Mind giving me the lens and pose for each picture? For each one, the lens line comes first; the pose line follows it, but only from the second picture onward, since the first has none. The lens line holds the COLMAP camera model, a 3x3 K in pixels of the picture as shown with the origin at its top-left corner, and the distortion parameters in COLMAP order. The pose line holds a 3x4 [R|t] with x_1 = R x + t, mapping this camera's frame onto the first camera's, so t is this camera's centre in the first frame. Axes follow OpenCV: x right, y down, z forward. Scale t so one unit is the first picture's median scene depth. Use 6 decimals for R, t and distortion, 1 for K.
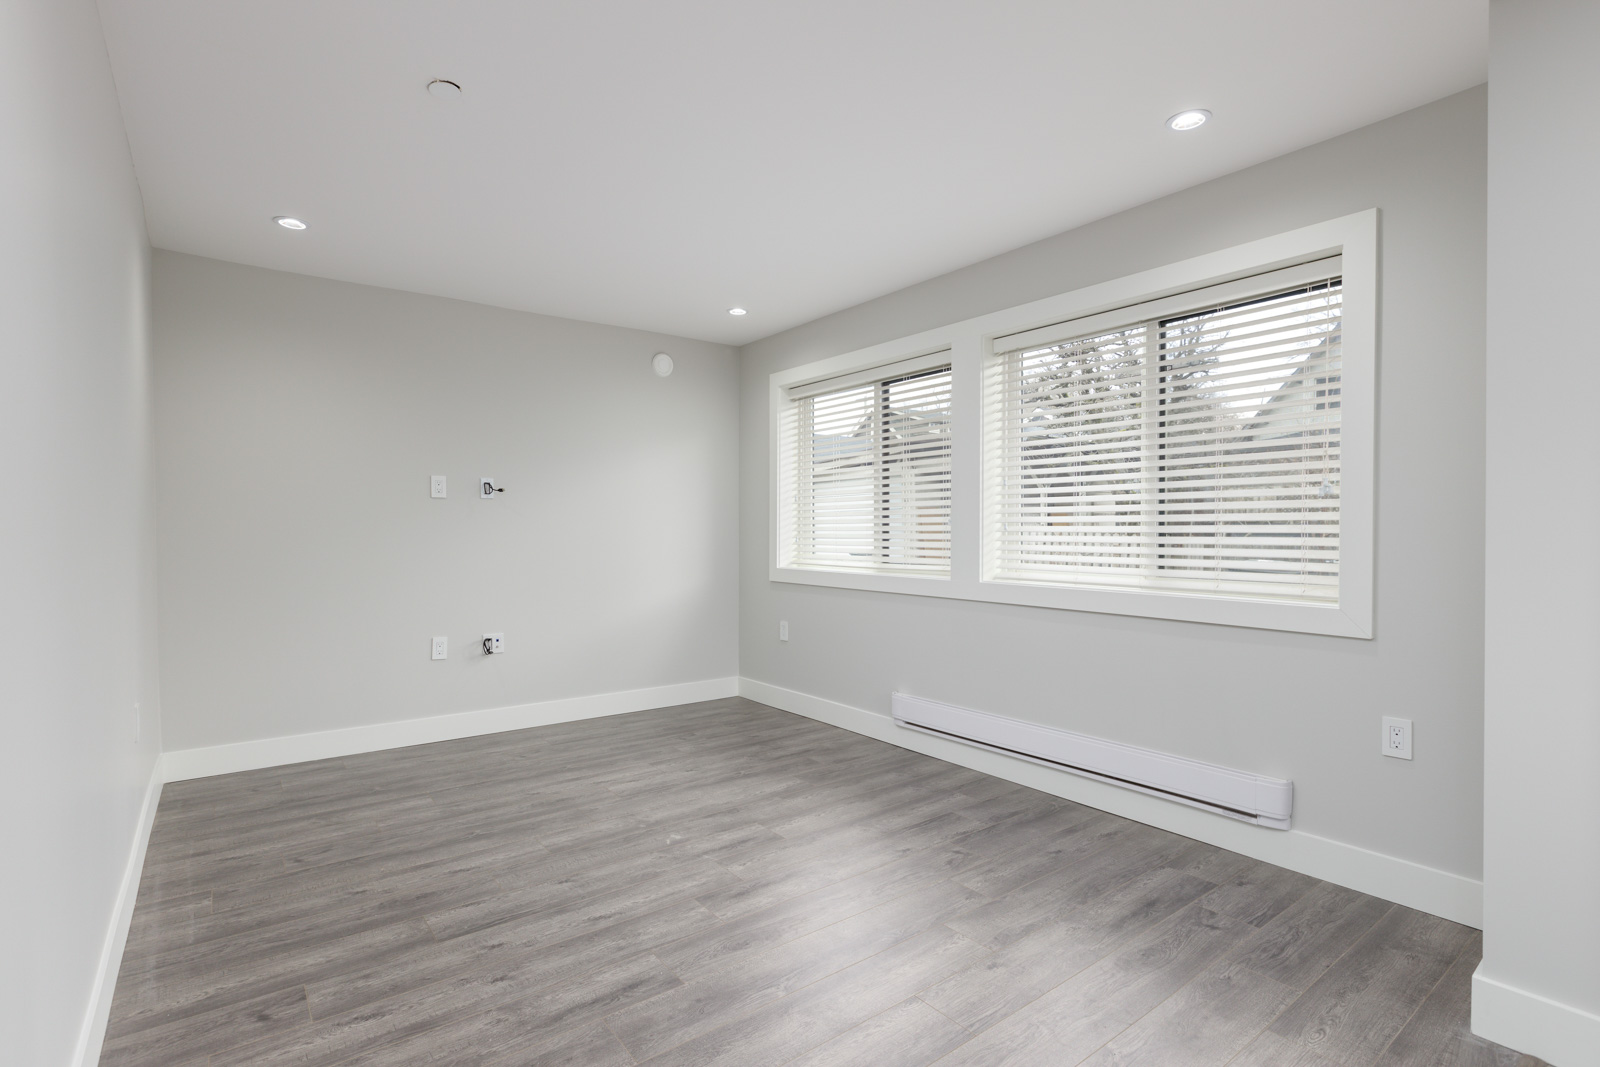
lens RADIAL K [[760.4, 0, 796.5], [0, 760.4, 538.5], [0, 0, 1]] dist [-0.003748, -0.000349]
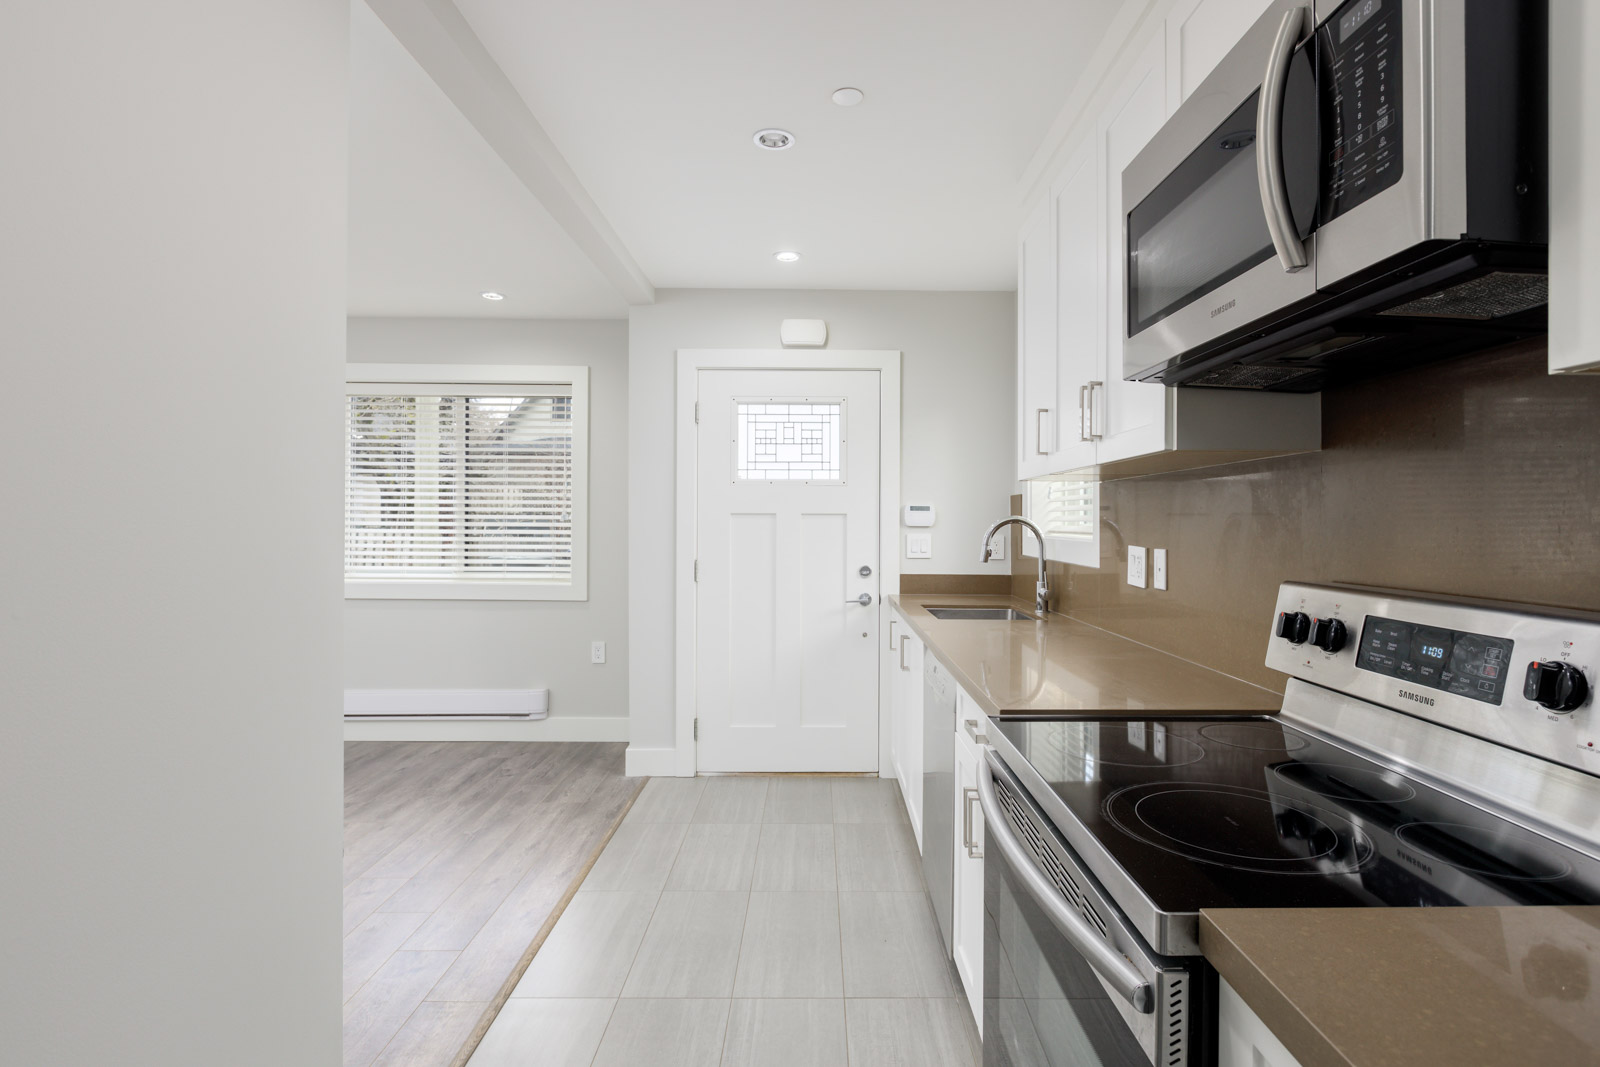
lens RADIAL K [[786.6, 0, 822.6], [0, 786.6, 530.8], [0, 0, 1]] dist [-0.002266, -0.000167]
pose [[0.596472, -0.006353, 0.802609, -0.358147], [0.003299, 0.999980, 0.005464, -0.037139], [-0.802627, -0.000611, 0.596480, -0.497065]]
